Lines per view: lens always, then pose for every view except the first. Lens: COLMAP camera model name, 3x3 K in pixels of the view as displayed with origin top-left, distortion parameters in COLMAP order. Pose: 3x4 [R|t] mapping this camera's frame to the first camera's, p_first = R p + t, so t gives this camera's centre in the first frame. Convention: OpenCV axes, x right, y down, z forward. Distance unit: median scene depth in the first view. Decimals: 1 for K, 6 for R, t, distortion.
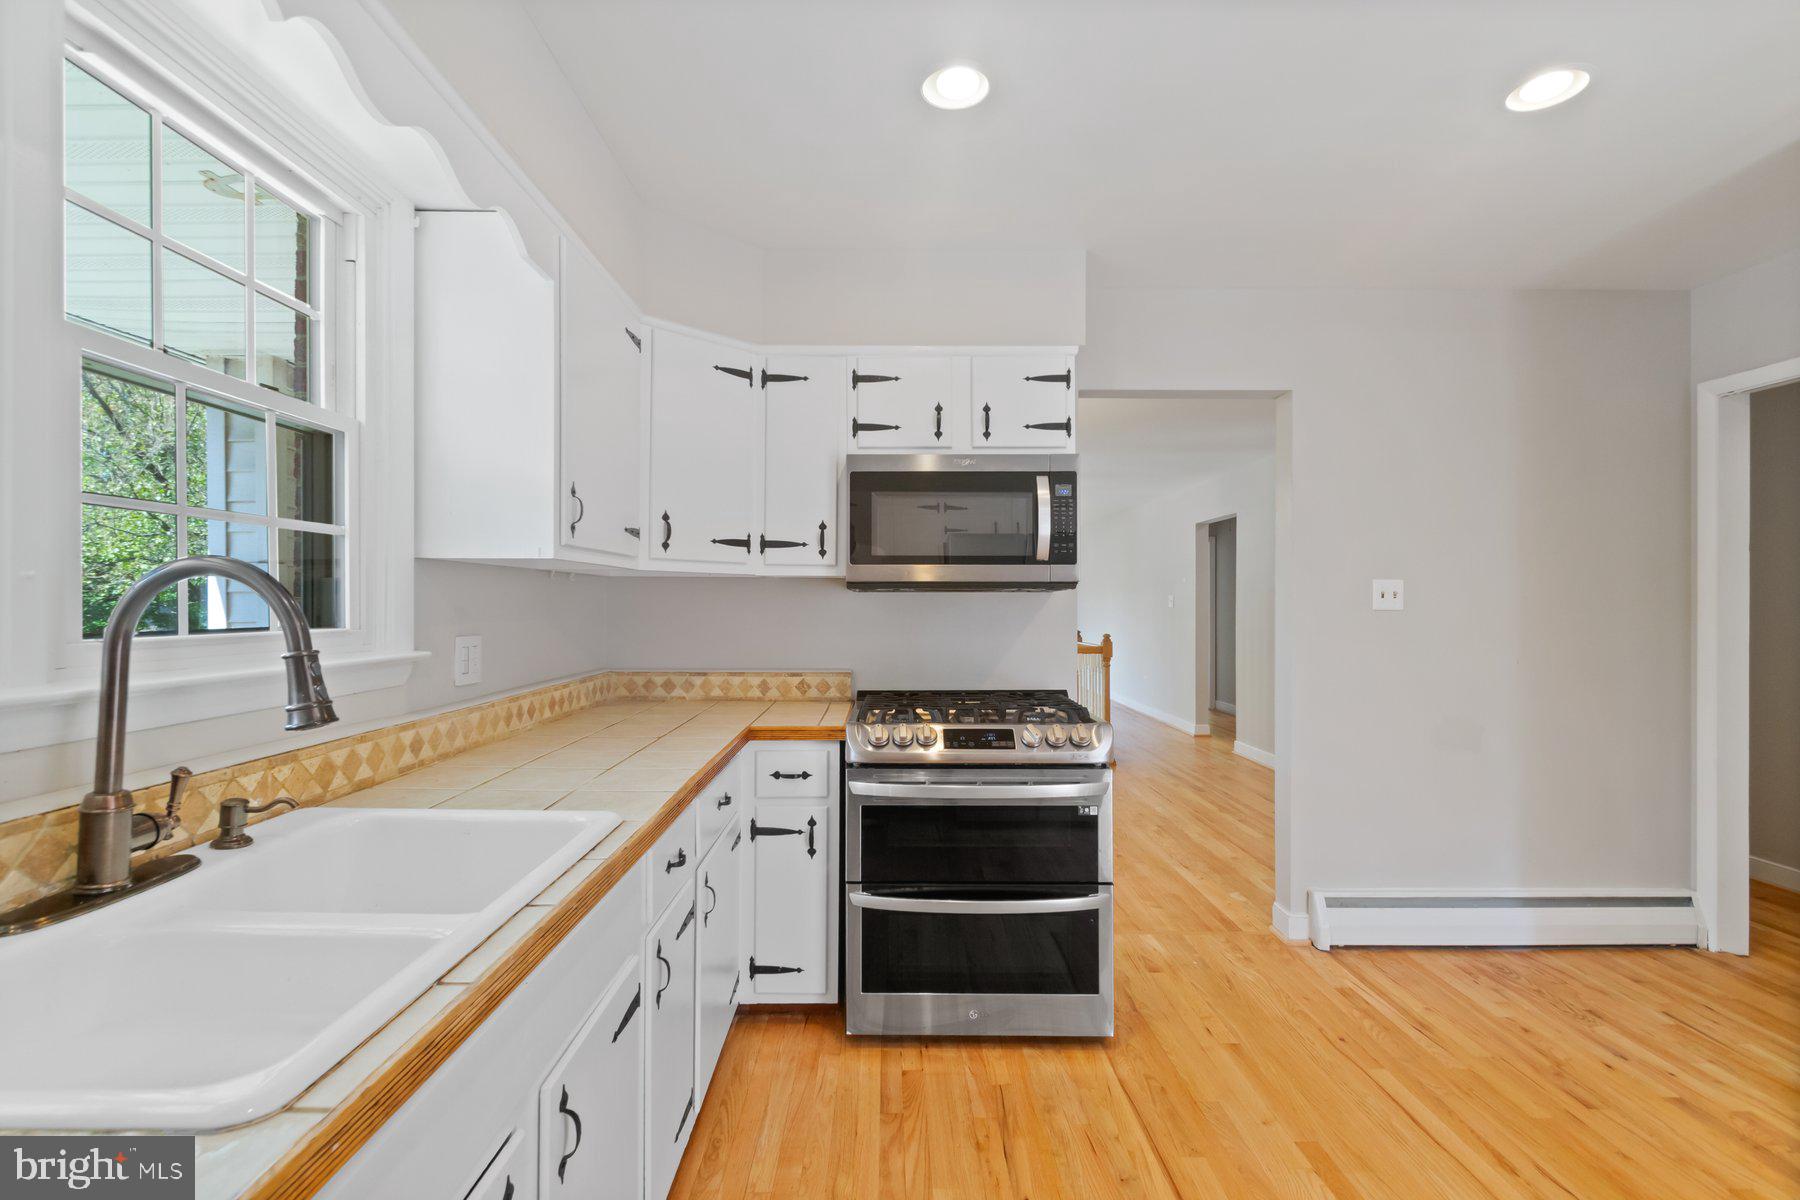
lens RADIAL K [[827.4, 0, 887.7], [0, 827.4, 599.7], [0, 0, 1]] dist [0.003149, -0.003114]
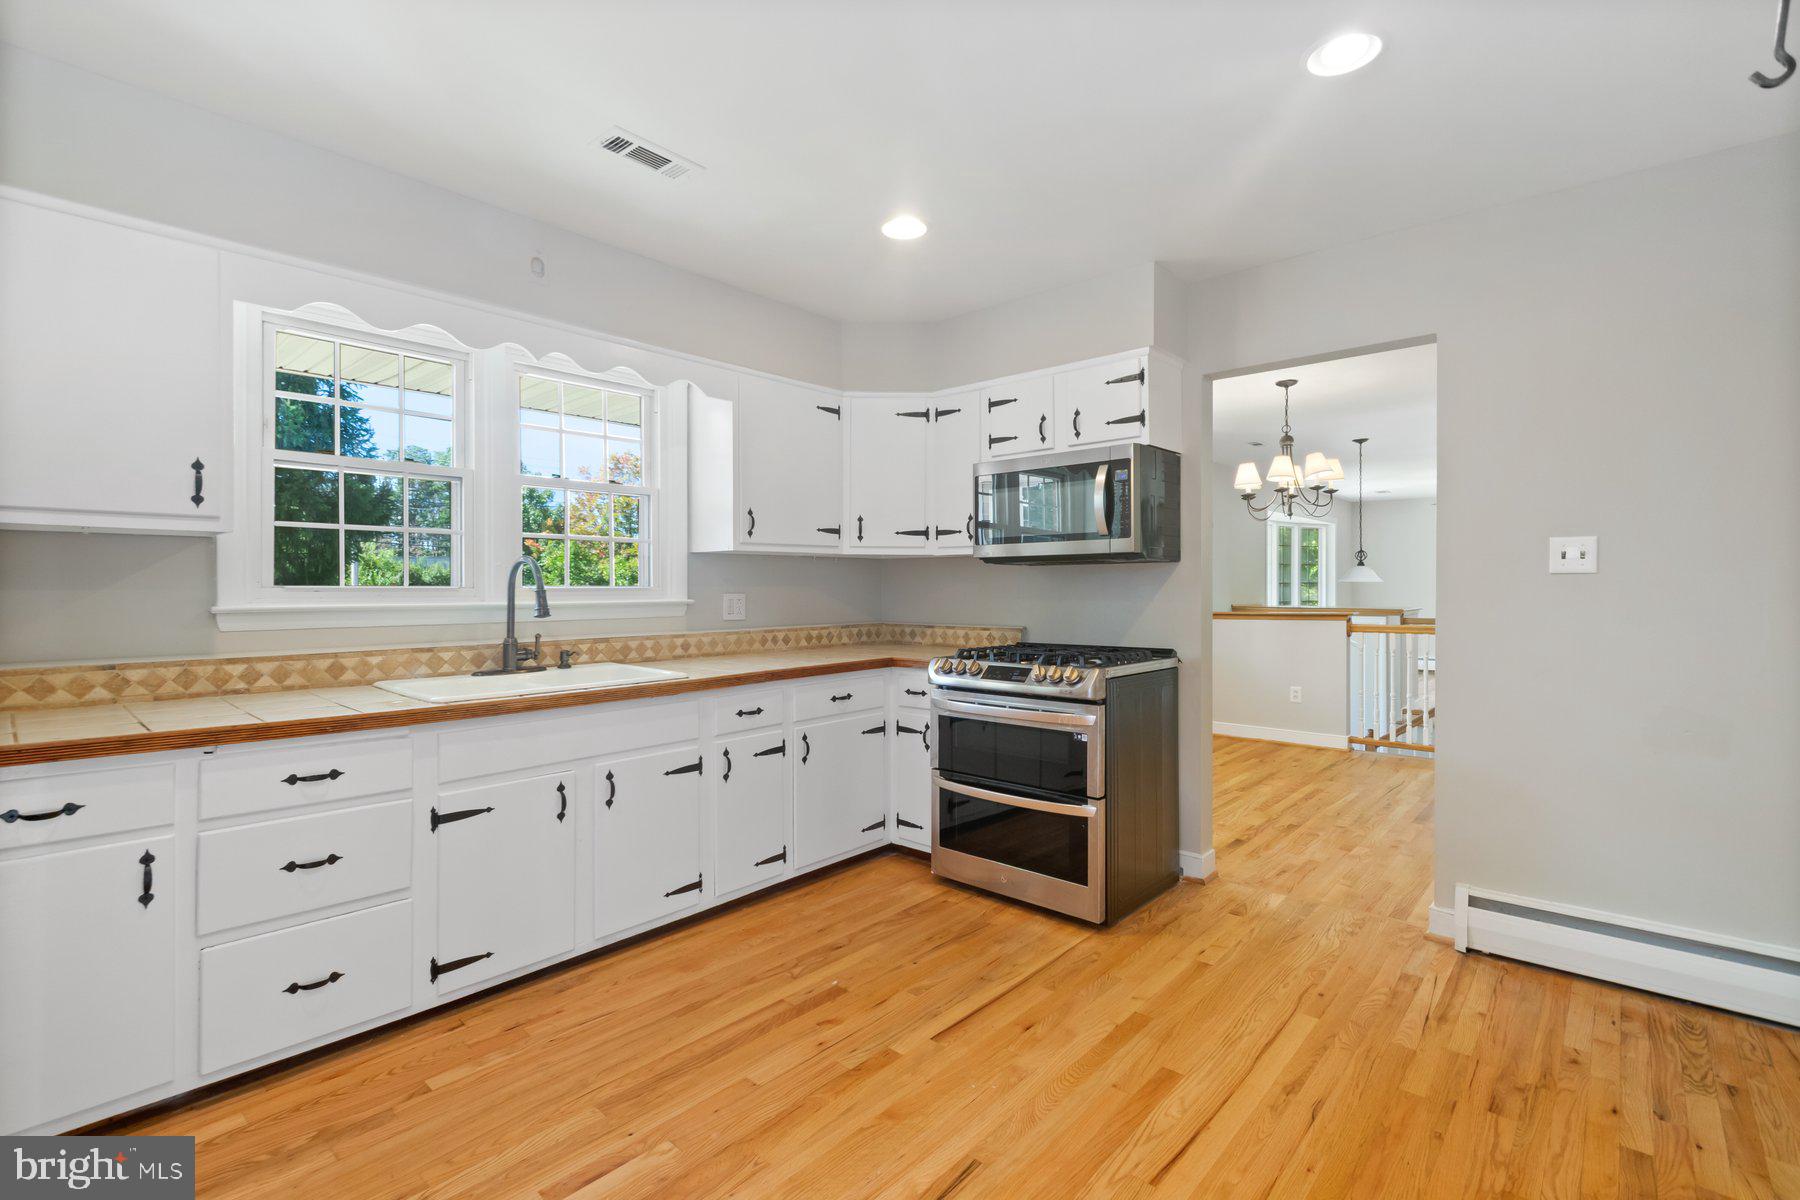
lens RADIAL K [[827.4, 0, 882.5], [0, 827.4, 589.8], [0, 0, 1]] dist [0.003149, -0.003114]
pose [[0.733510, -0.002887, -0.679673, 0.827677], [0.007910, 0.999960, 0.004289, 0.025205], [0.679633, -0.008523, 0.733503, -0.103781]]
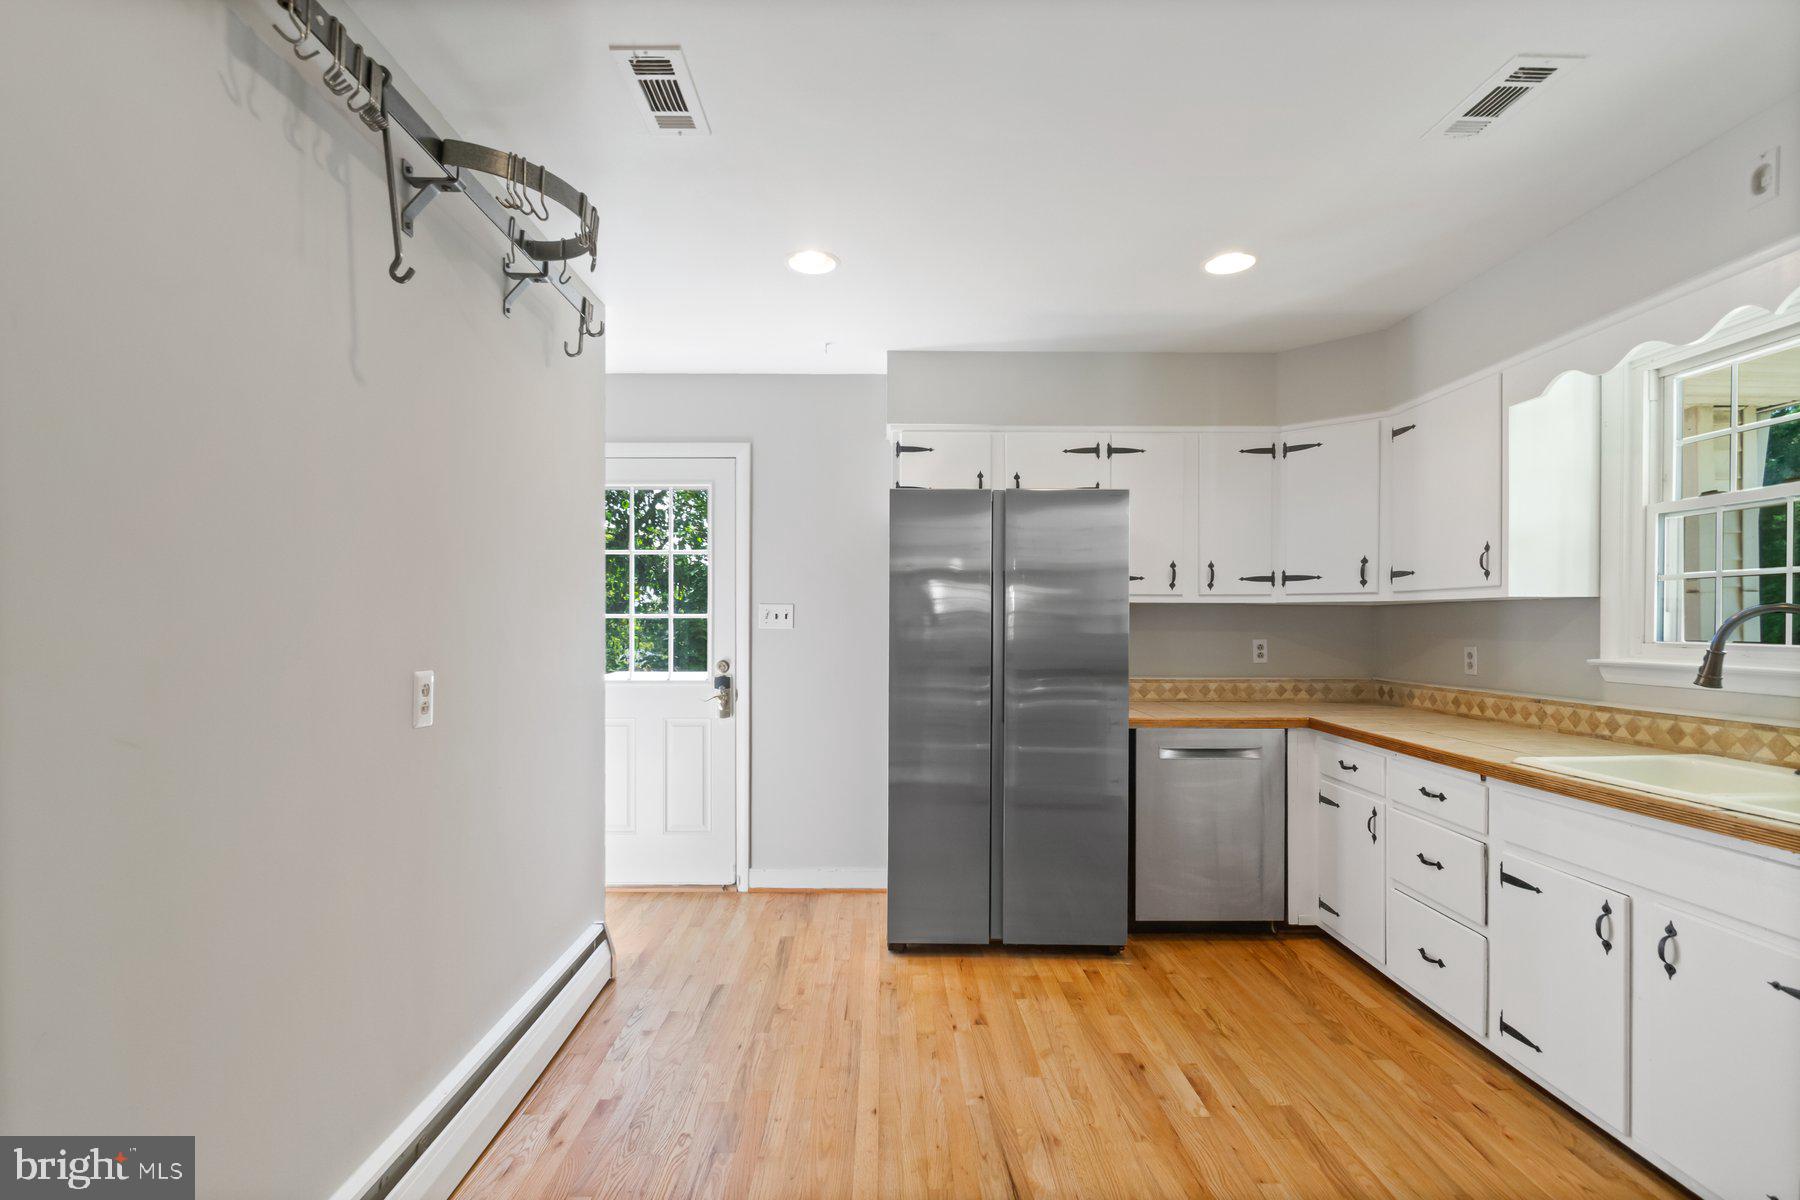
lens RADIAL K [[827.4, 0, 883.2], [0, 827.4, 627.7], [0, 0, 1]] dist [0.003149, -0.003114]
pose [[-0.999994, -0.001320, 0.003278, 0.524243], [-0.001317, 0.999999, 0.000939, 0.001877], [-0.003279, 0.000935, -0.999994, 1.191359]]
